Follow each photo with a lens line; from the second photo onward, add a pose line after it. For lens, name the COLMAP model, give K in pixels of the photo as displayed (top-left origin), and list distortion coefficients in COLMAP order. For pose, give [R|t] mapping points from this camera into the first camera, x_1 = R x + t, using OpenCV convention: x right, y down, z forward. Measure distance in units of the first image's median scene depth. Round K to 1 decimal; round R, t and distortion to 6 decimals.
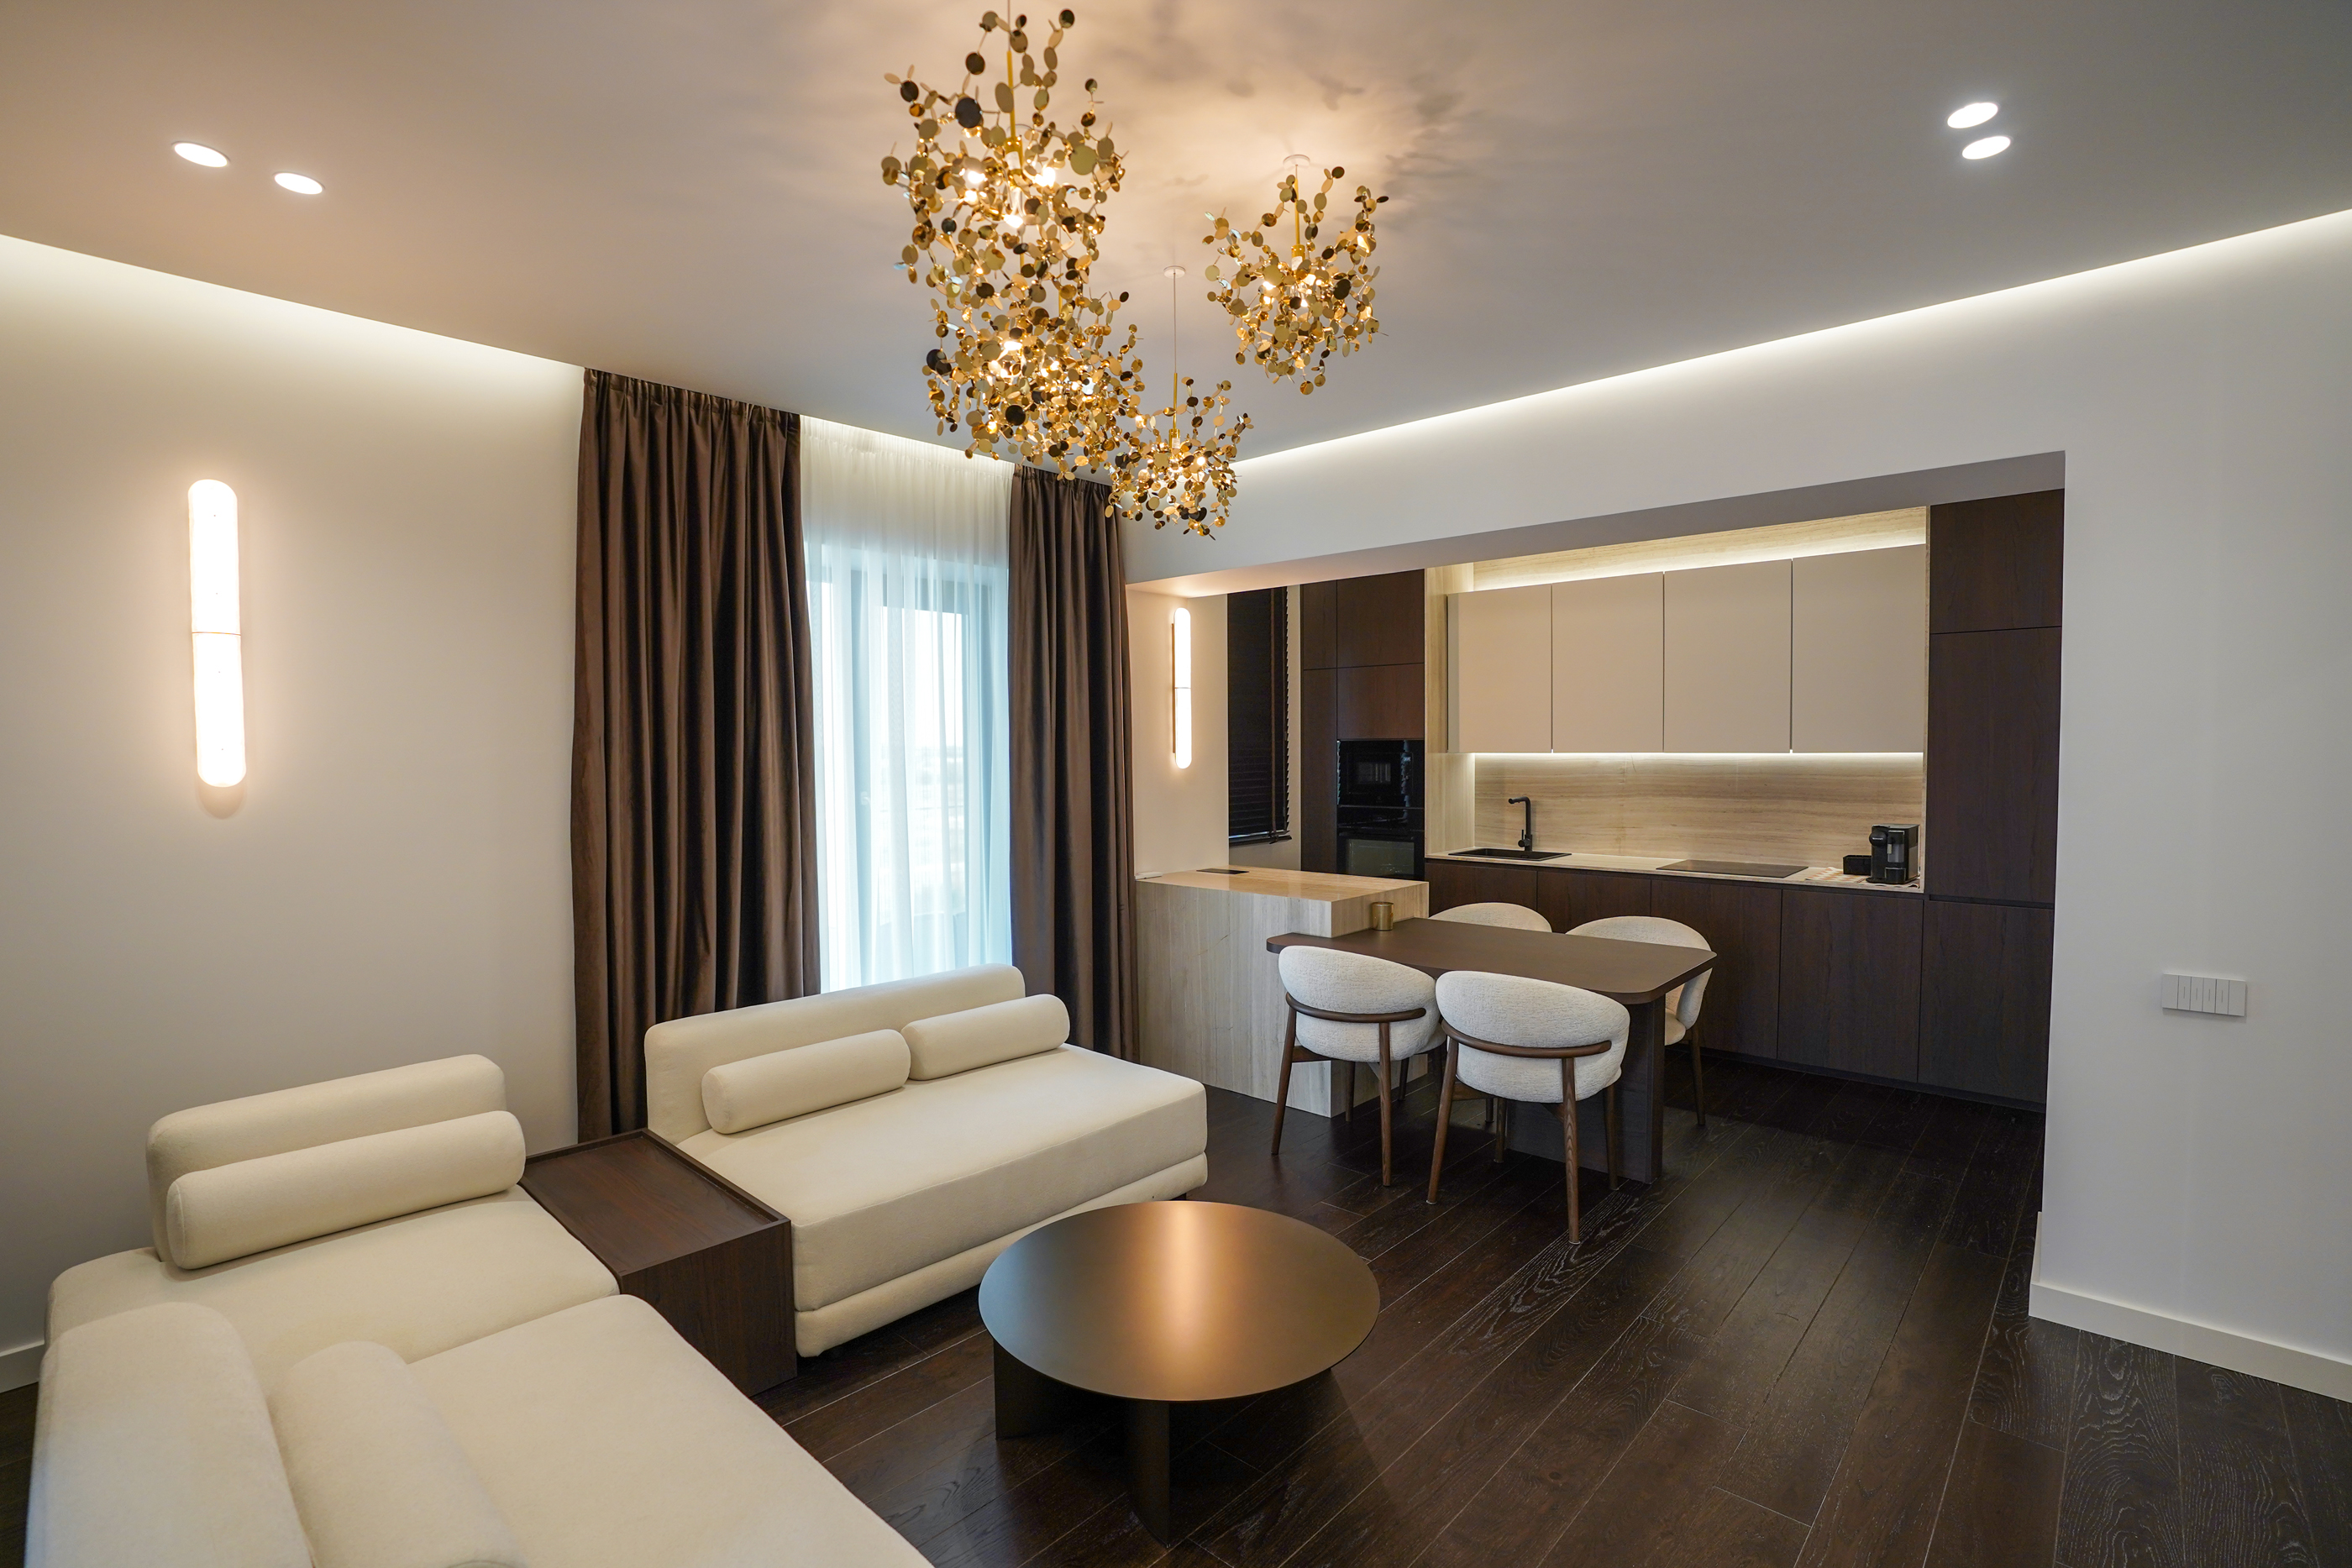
lens RADIAL K [[1078.3, 0, 1167.4], [0, 1078.3, 796.1], [0, 0, 1]] dist [-0.062538, 0.018712]
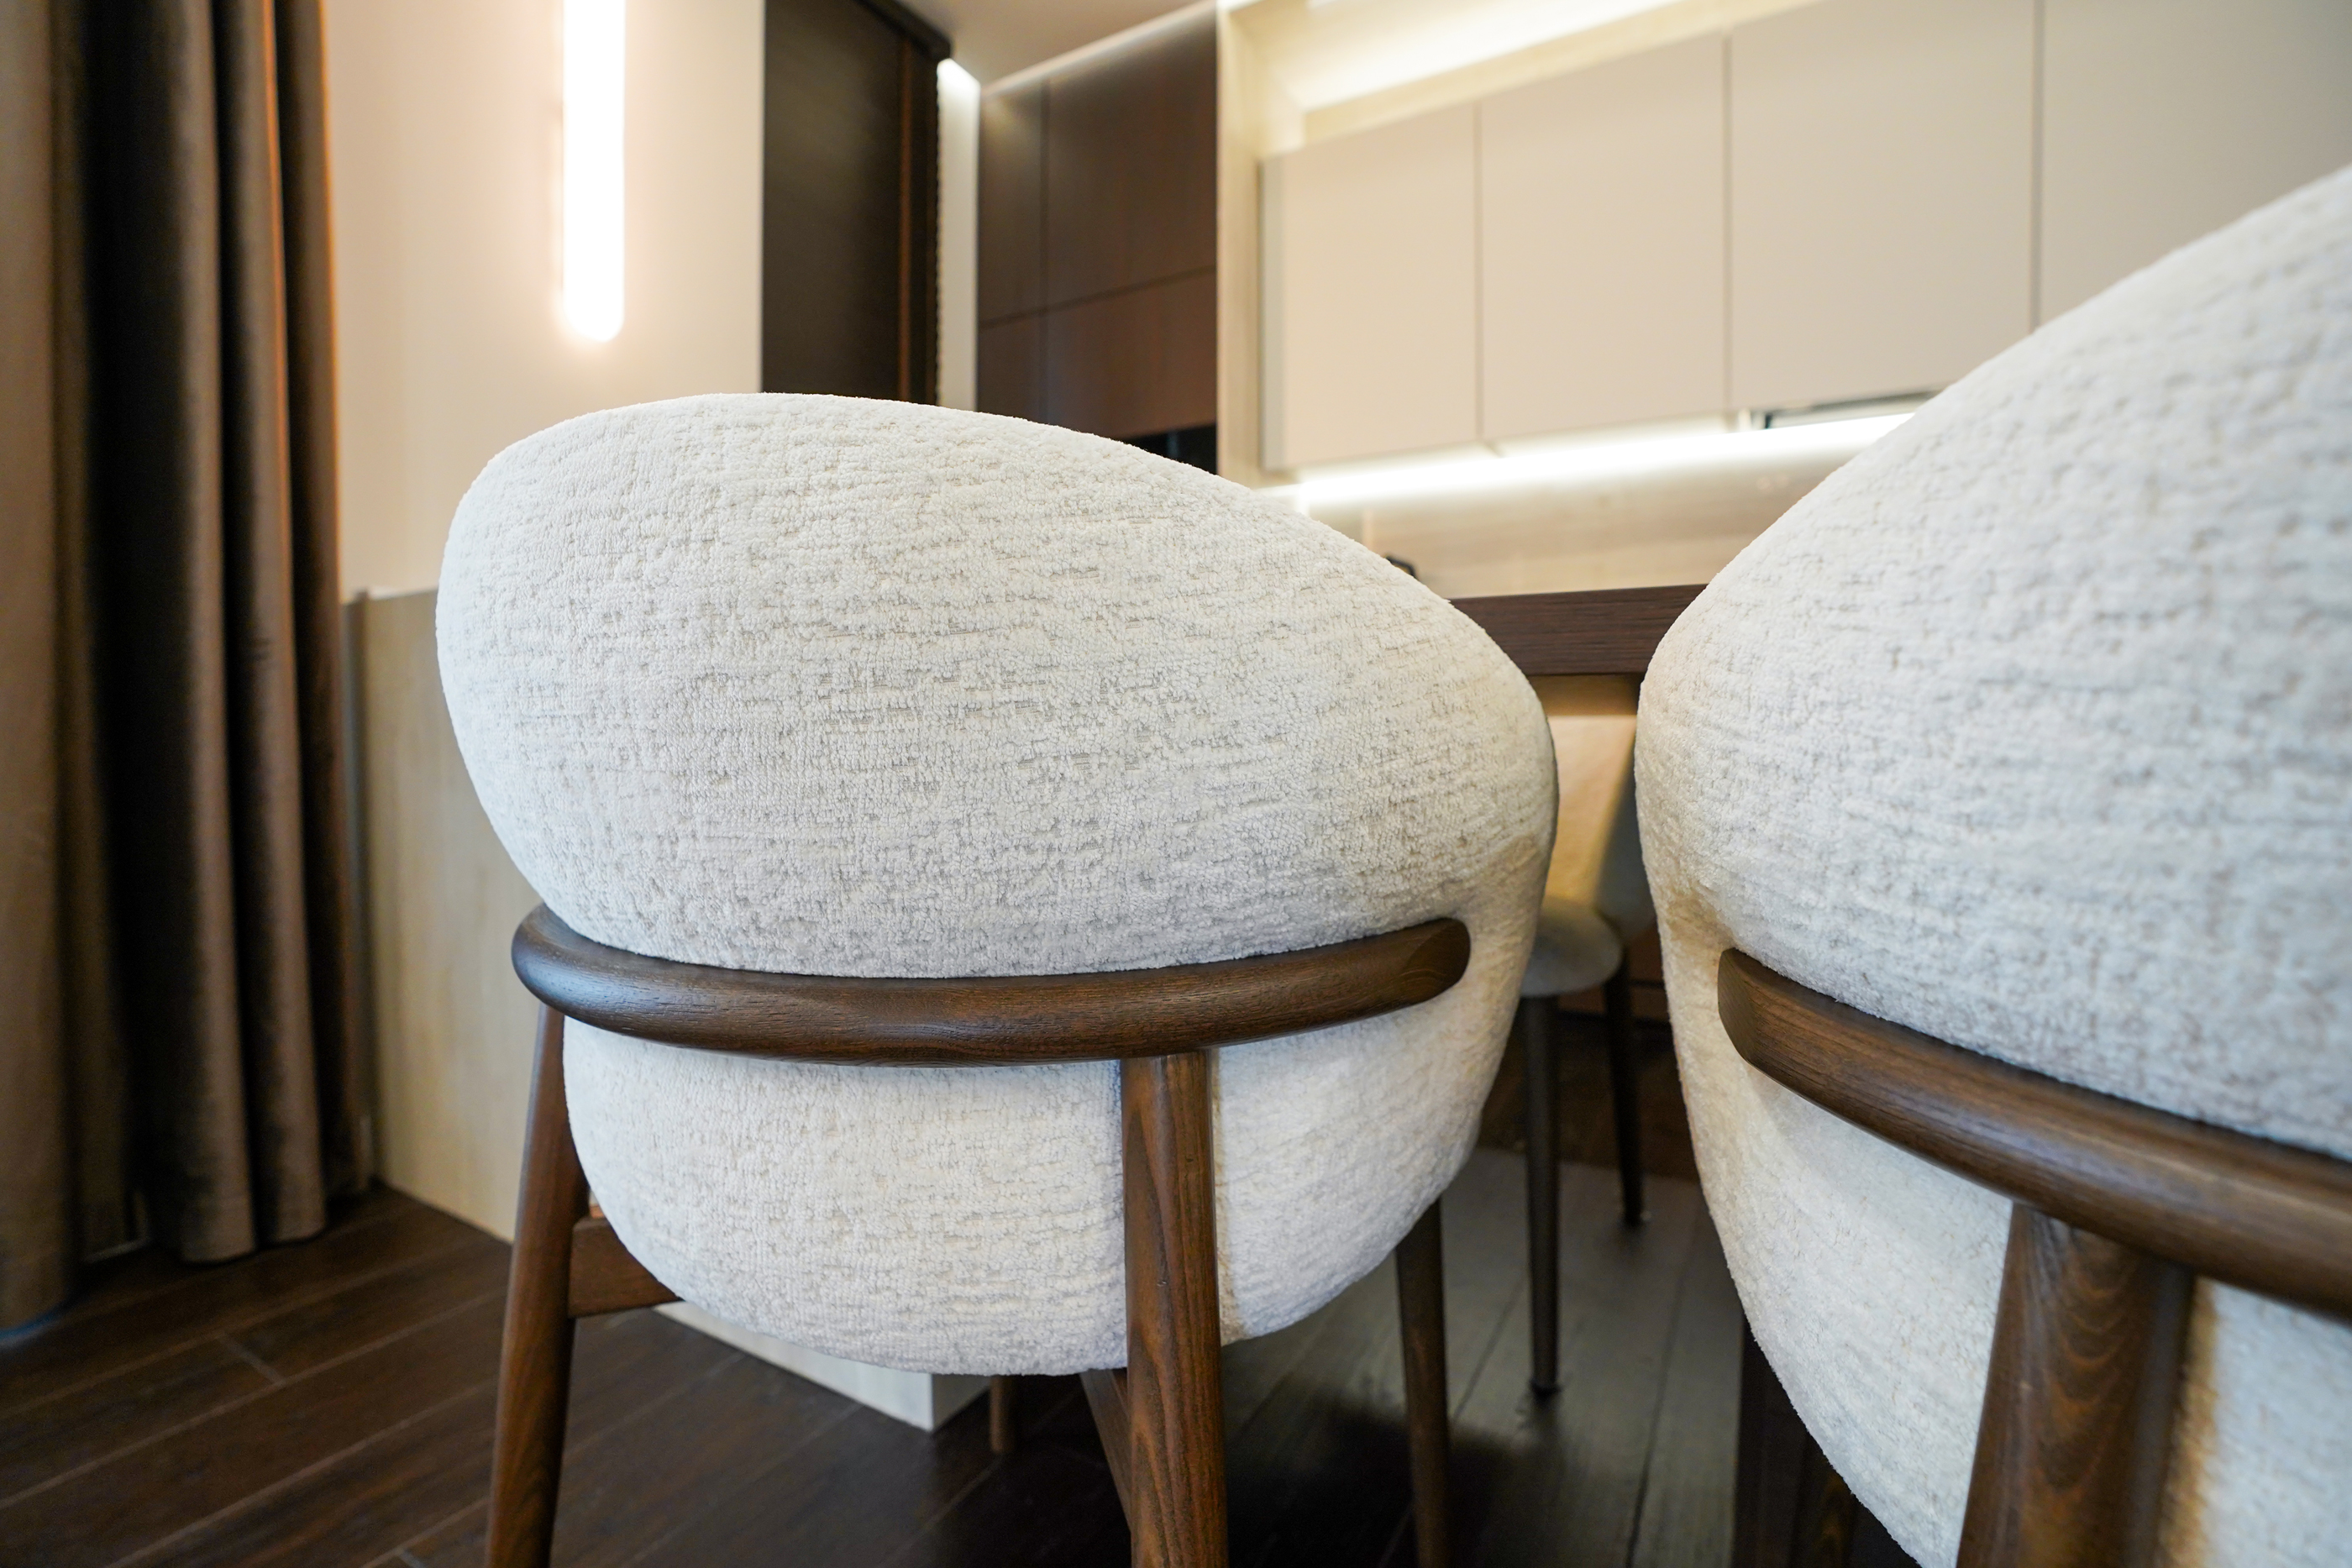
lens RADIAL K [[1078.3, 0, 1185.8], [0, 1078.3, 762.6], [0, 0, 1]] dist [-0.062538, 0.018712]
pose [[0.972443, 0.007937, 0.233004, 0.141884], [-0.001834, 0.999650, -0.026396, 0.146916], [-0.233132, 0.025241, 0.972118, 0.709112]]
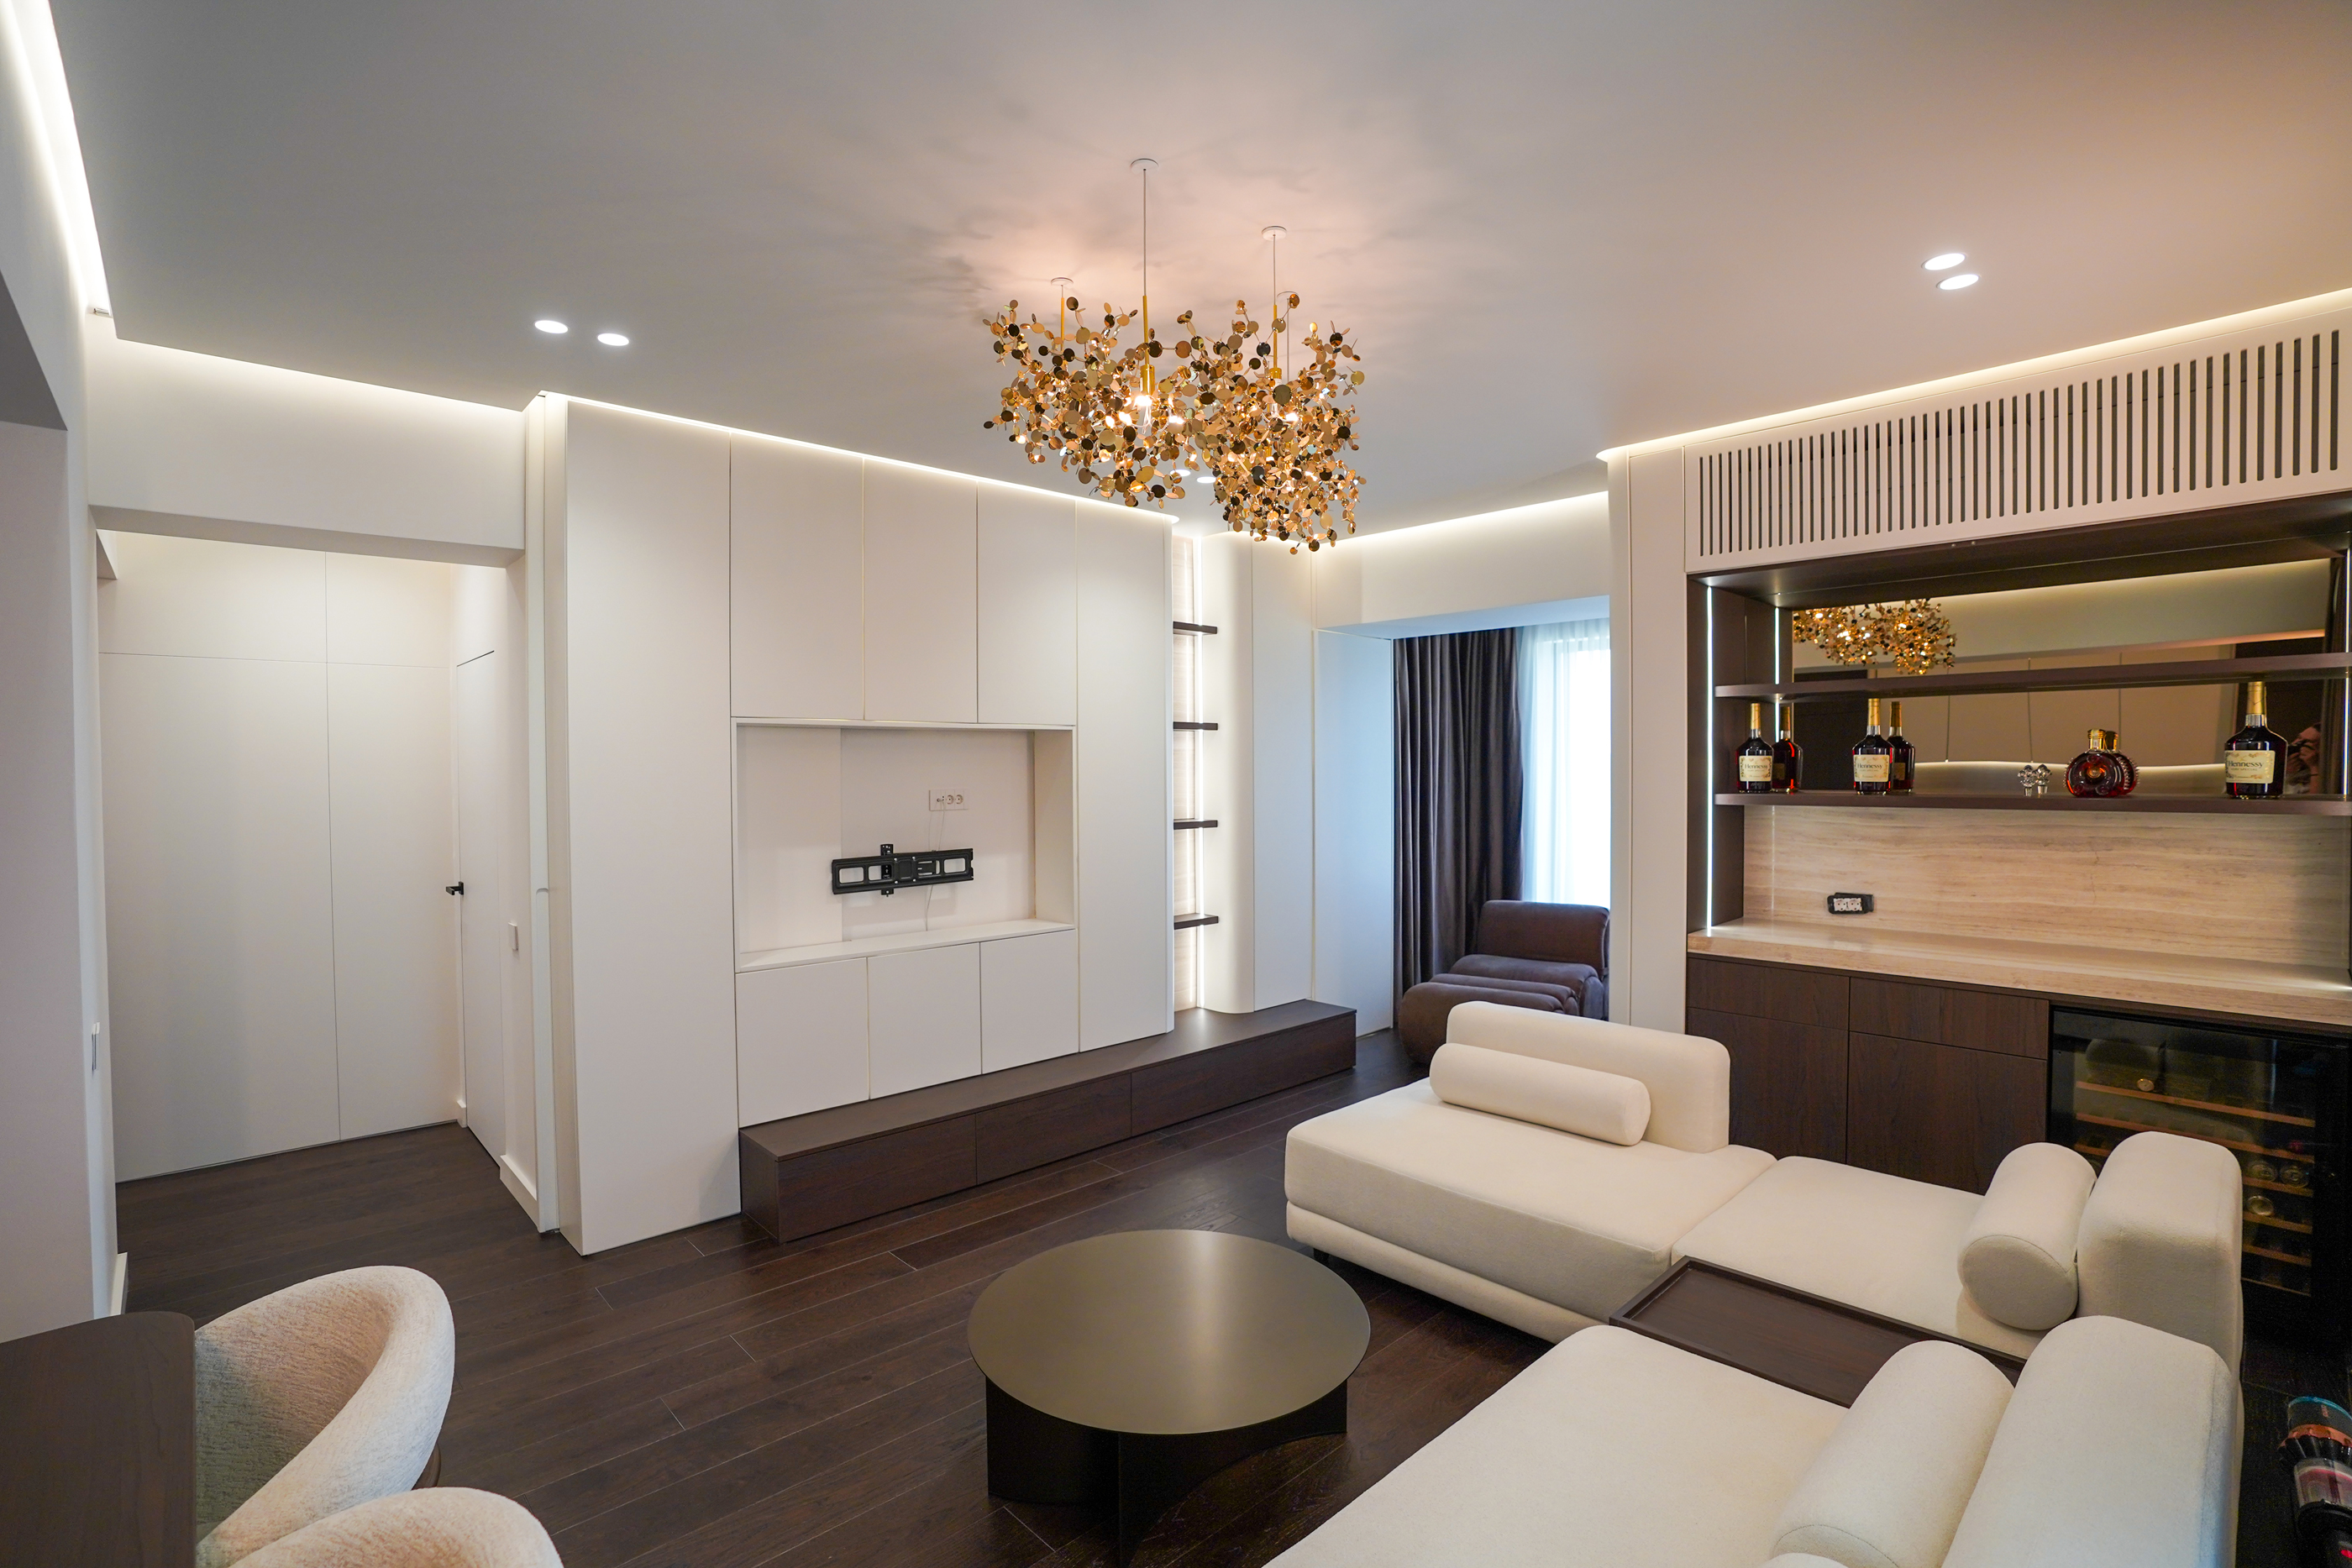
lens RADIAL K [[1078.3, 0, 1165.3], [0, 1078.3, 786.2], [0, 0, 1]] dist [-0.062538, 0.018712]
pose [[-0.997432, 0.012934, 0.070444, -0.031360], [0.017571, 0.997690, 0.065614, -0.050186], [-0.069433, 0.066683, -0.995355, 0.995823]]
